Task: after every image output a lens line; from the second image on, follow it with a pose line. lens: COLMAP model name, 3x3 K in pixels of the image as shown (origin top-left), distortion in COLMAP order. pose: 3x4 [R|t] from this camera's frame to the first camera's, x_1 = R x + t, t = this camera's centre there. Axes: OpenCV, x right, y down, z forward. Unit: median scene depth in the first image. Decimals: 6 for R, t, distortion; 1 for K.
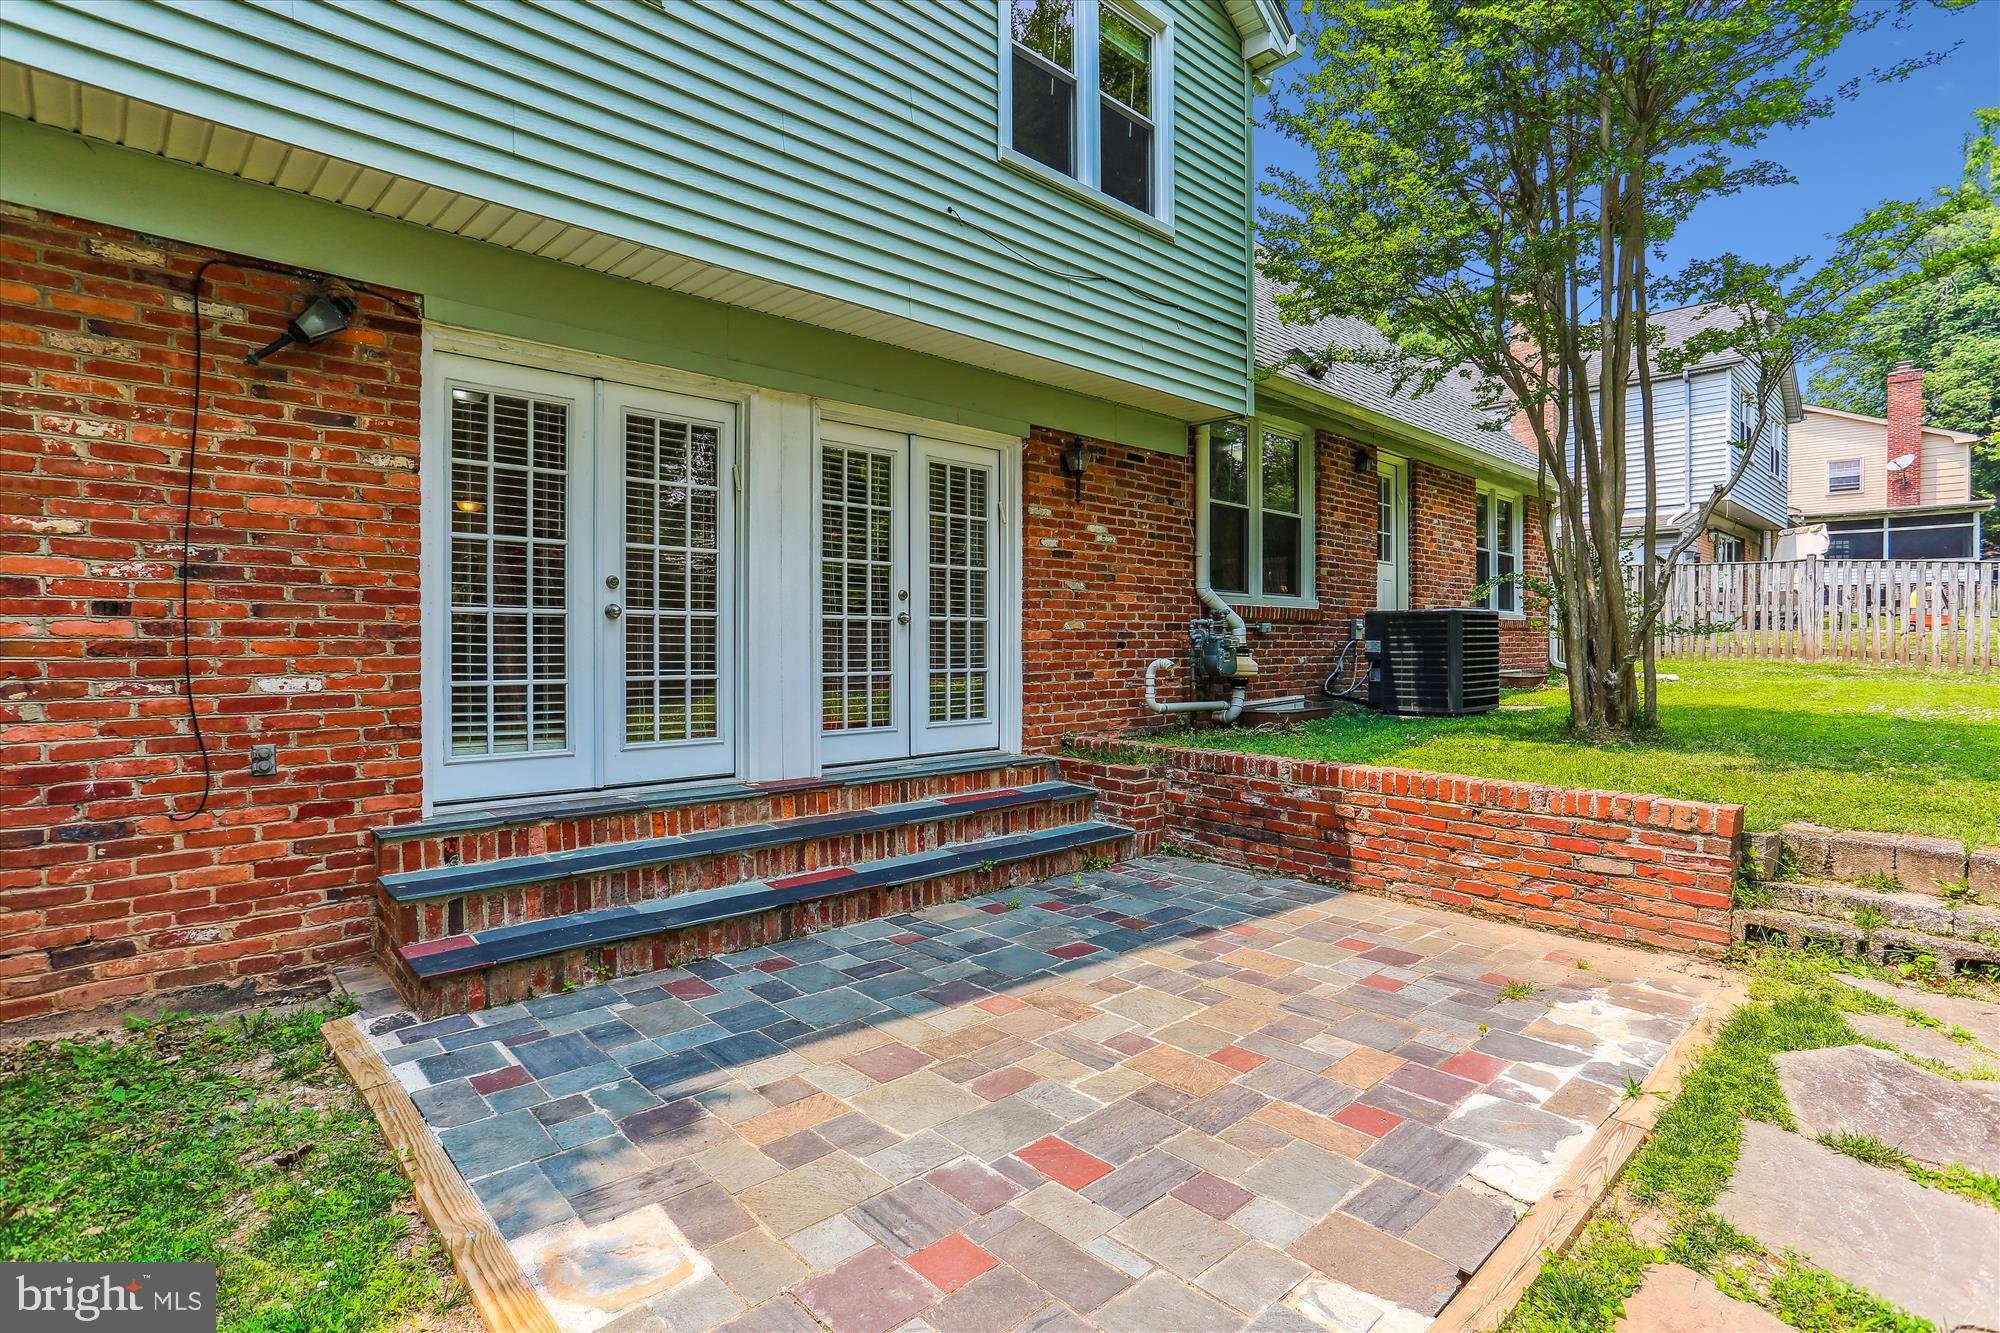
lens RADIAL K [[973.9, 0, 999.8], [0, 973.9, 653.2], [0, 0, 1]] dist [-0.061794, 0.041222]
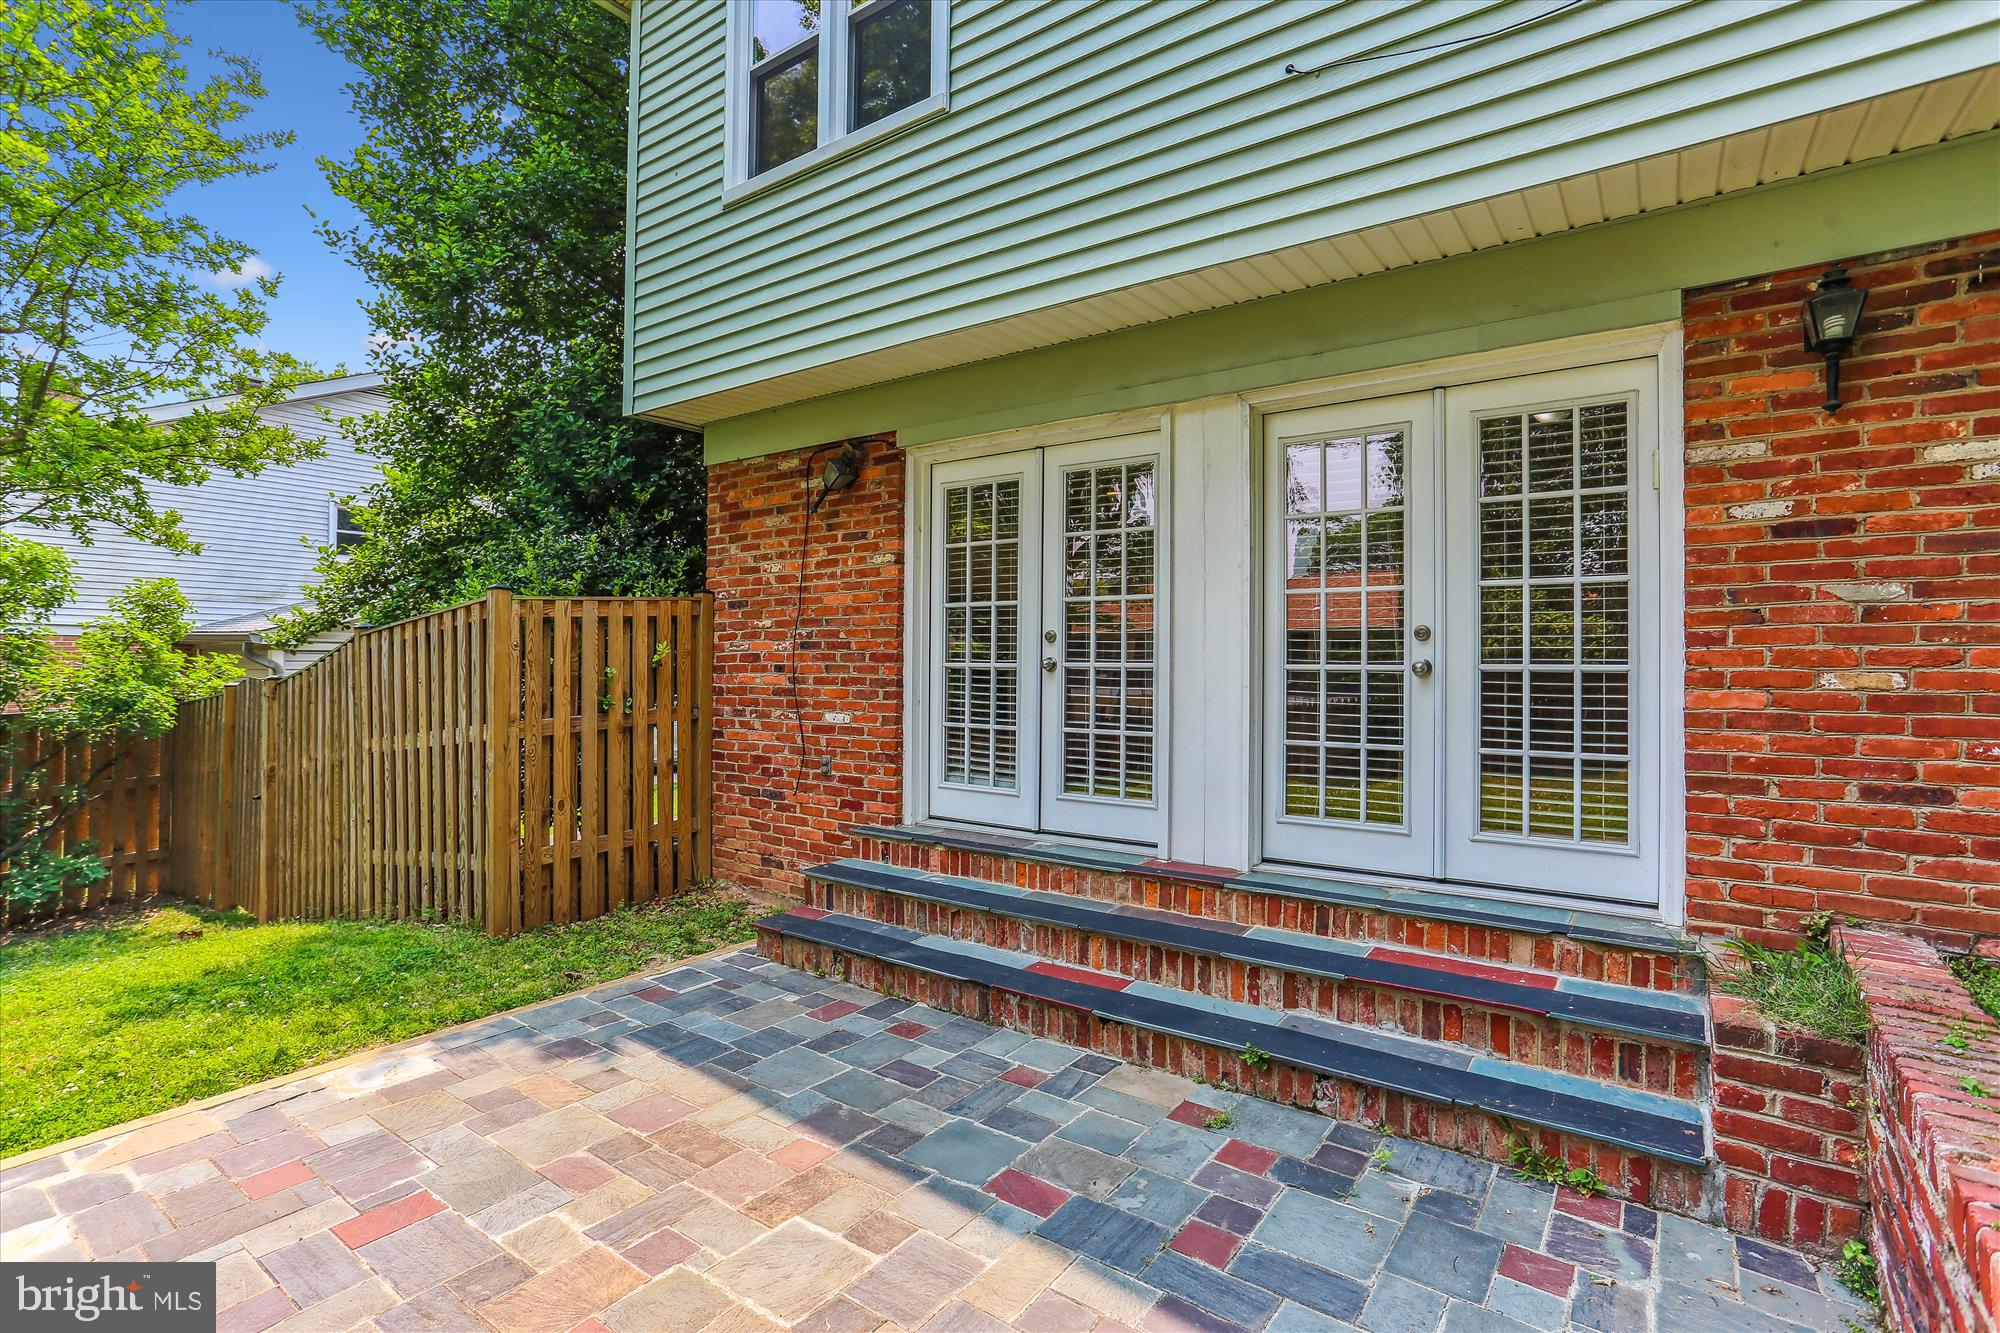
lens RADIAL K [[973.9, 0, 999.8], [0, 973.9, 653.2], [0, 0, 1]] dist [-0.061794, 0.041222]
pose [[0.178992, -0.006827, -0.983827, 0.740524], [-0.014094, 0.999856, -0.009502, -0.052738], [0.983750, 0.015567, 0.178870, 0.890293]]
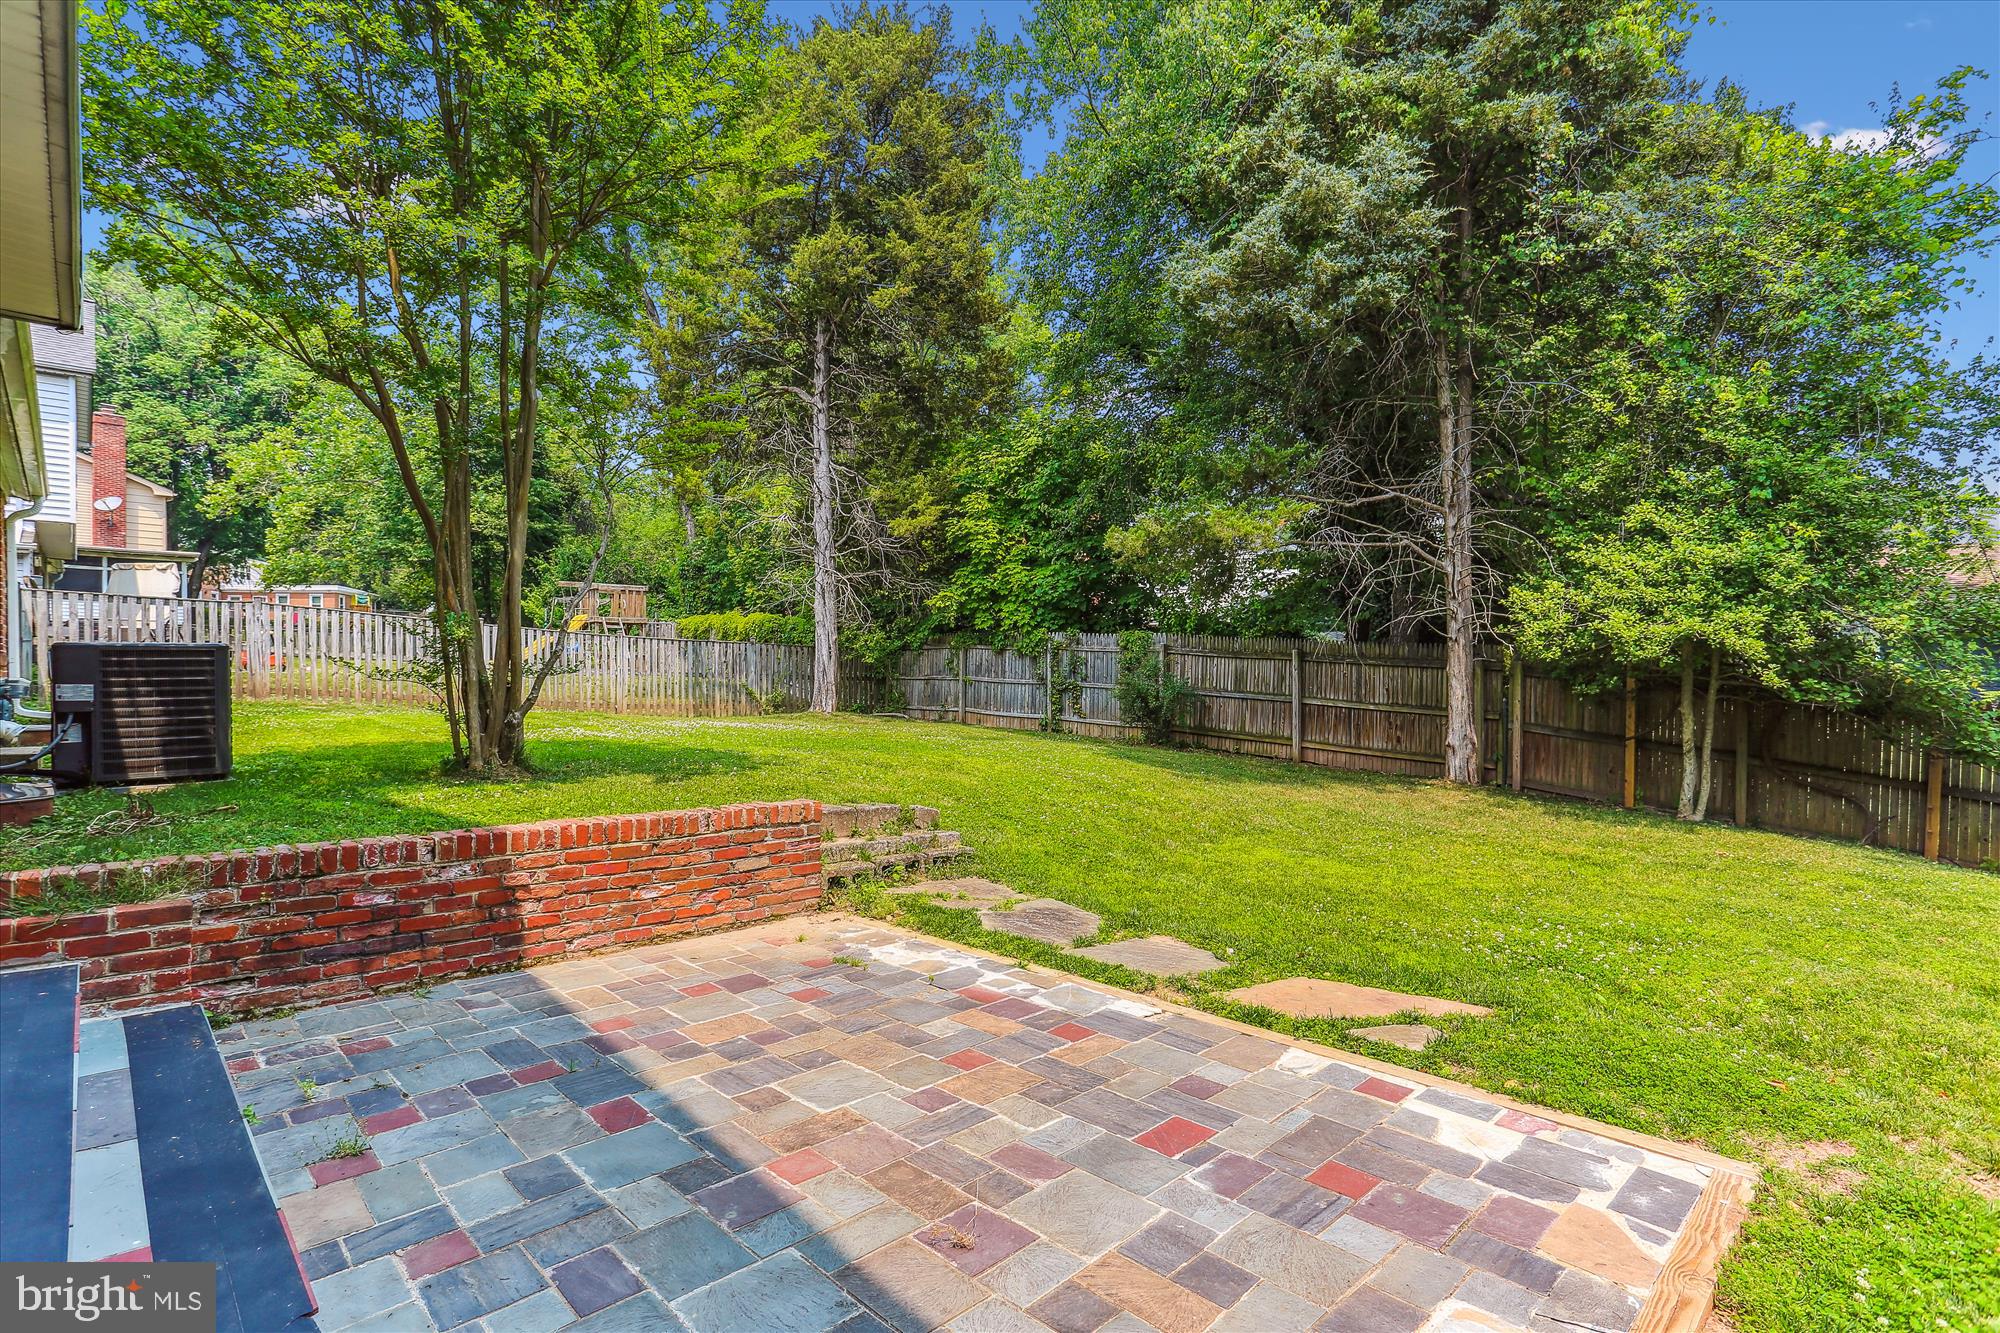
lens RADIAL K [[965.4, 0, 985.2], [0, 965.4, 655.7], [0, 0, 1]] dist [-0.027261, 0.011516]
pose [[-0.006171, 0.020935, 0.999762, -0.672789], [0.015869, 0.999657, -0.020834, -0.018891], [-0.999855, 0.015737, -0.006501, 0.748439]]
